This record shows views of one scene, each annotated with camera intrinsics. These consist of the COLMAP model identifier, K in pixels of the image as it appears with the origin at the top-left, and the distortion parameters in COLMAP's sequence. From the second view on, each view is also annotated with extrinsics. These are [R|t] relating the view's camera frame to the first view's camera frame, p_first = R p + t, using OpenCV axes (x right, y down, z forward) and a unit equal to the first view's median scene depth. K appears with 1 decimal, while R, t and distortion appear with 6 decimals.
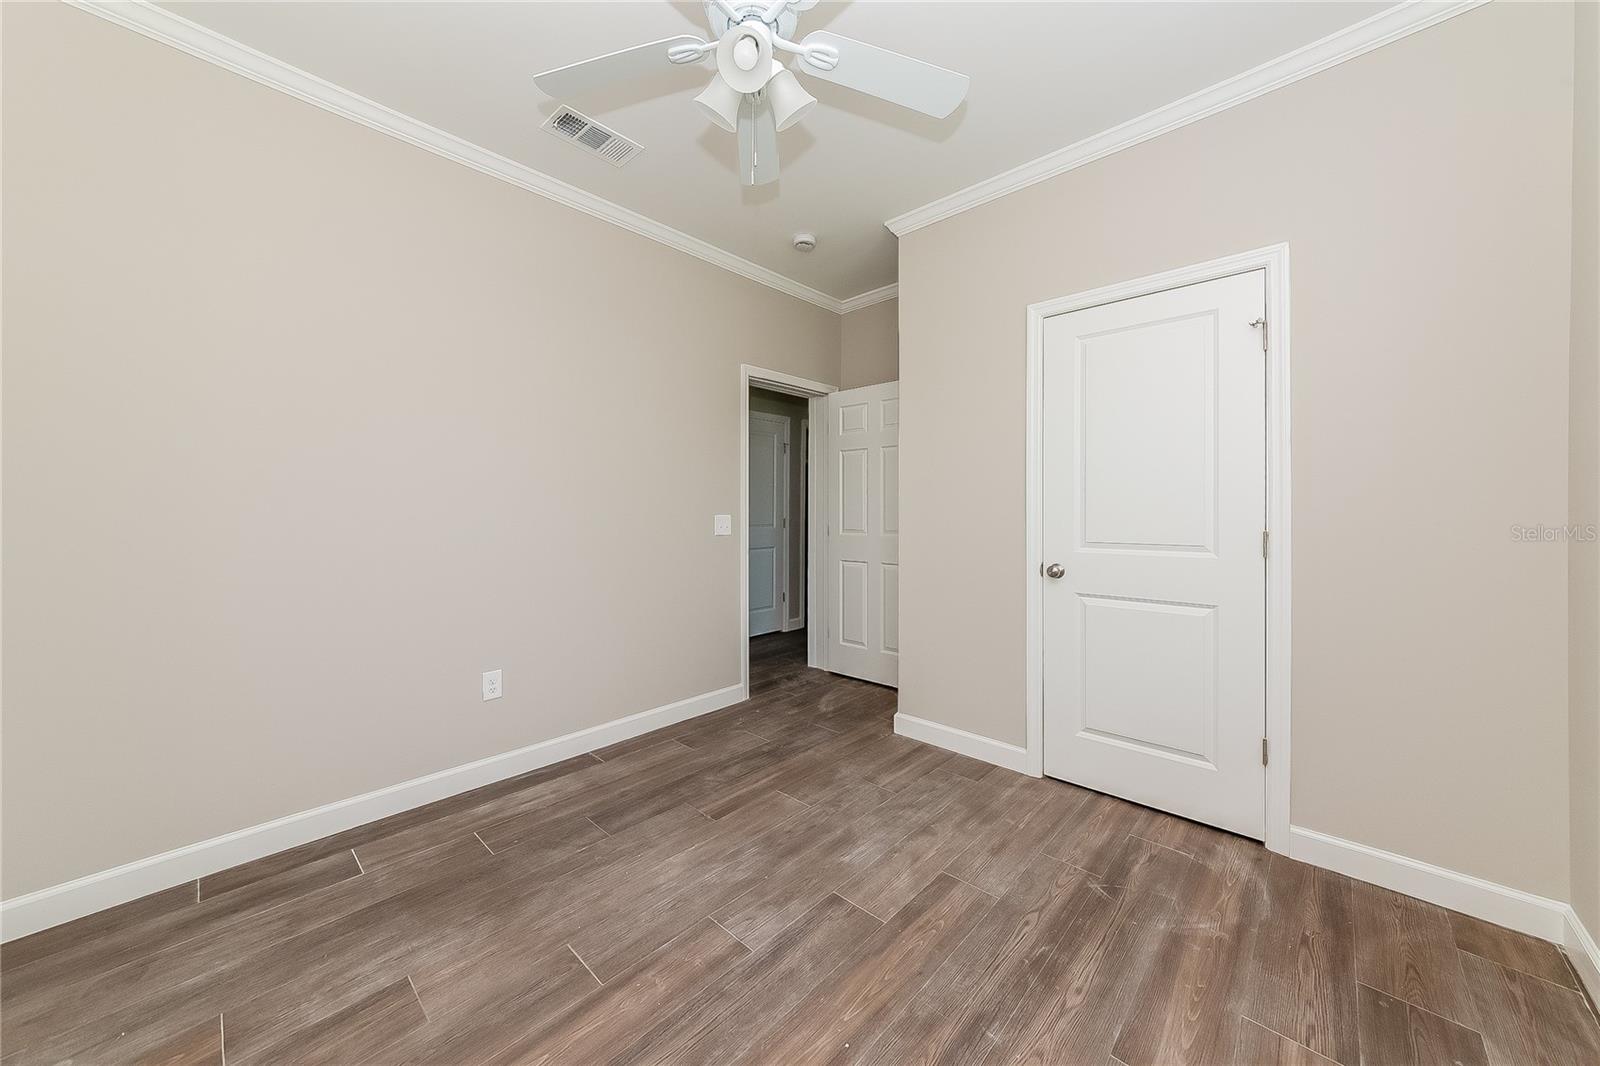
lens RADIAL K [[577.5, 0, 793.6], [0, 577.5, 510.0], [0, 0, 1]] dist [0.000599, 0.000036]
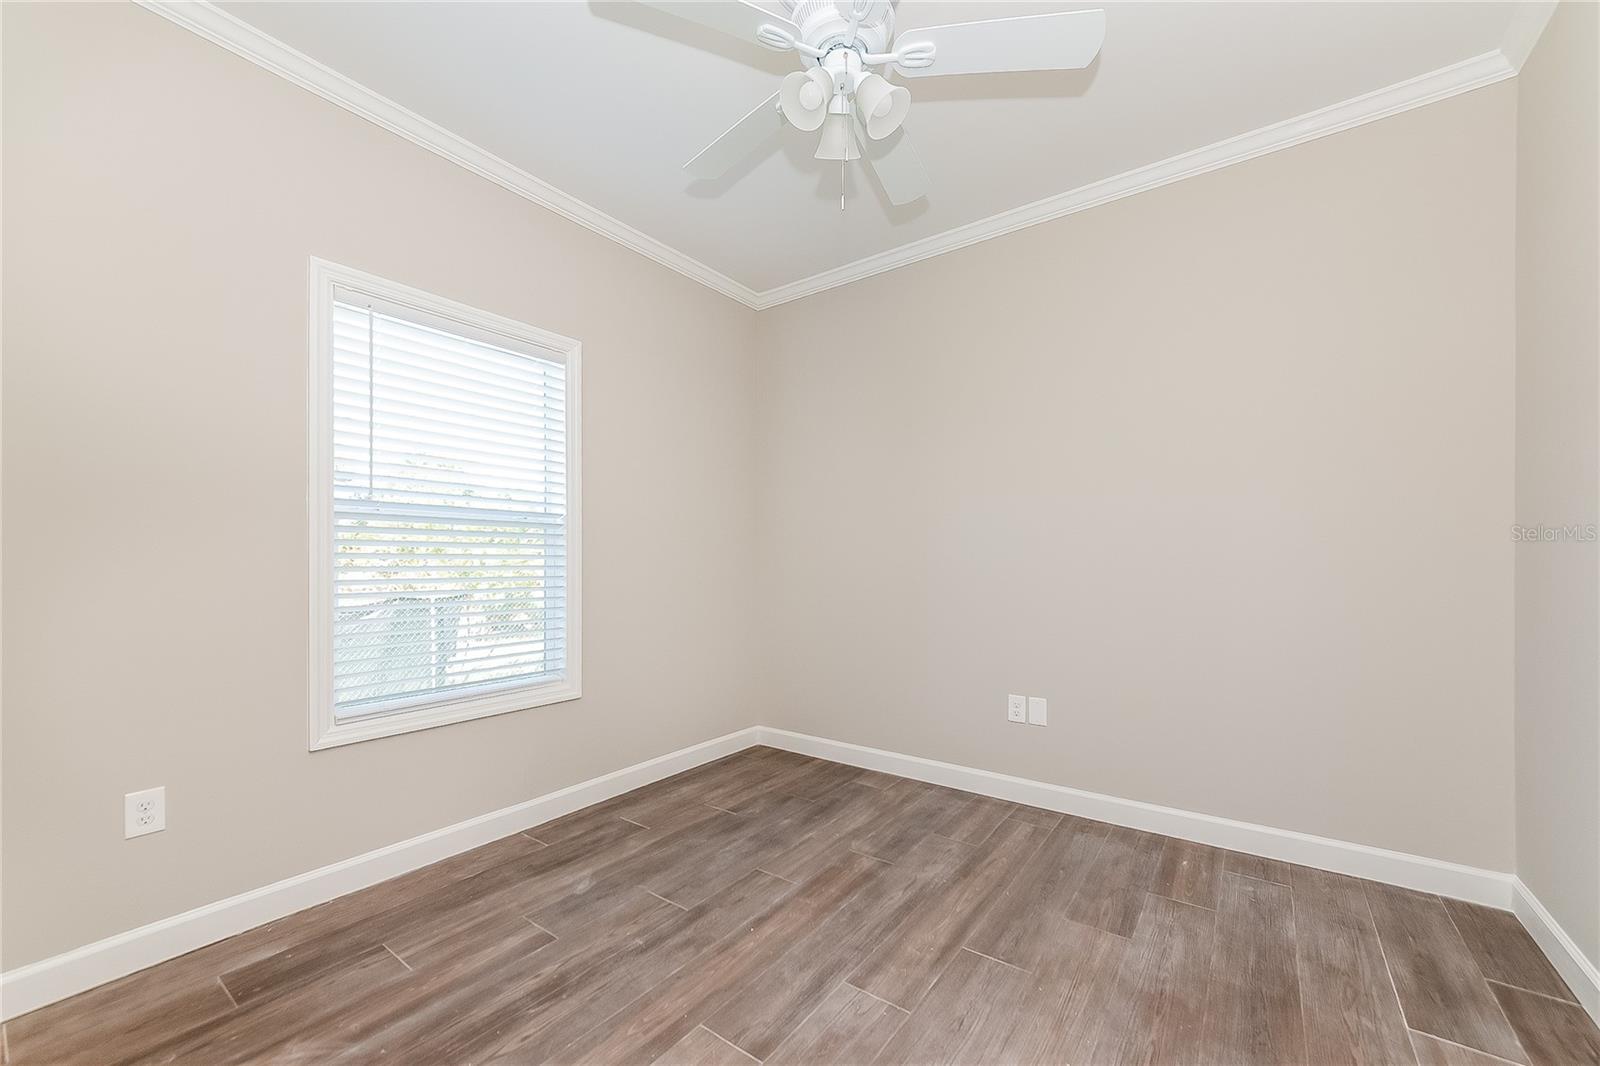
lens RADIAL K [[572.8, 0, 796.7], [0, 572.8, 521.4], [0, 0, 1]] dist [-0.000362, -0.000042]
pose [[-0.991311, -0.005286, -0.131436, 0.145501], [0.003352, 0.997853, -0.065413, 0.045912], [0.131499, -0.065285, -0.989164, 2.055902]]
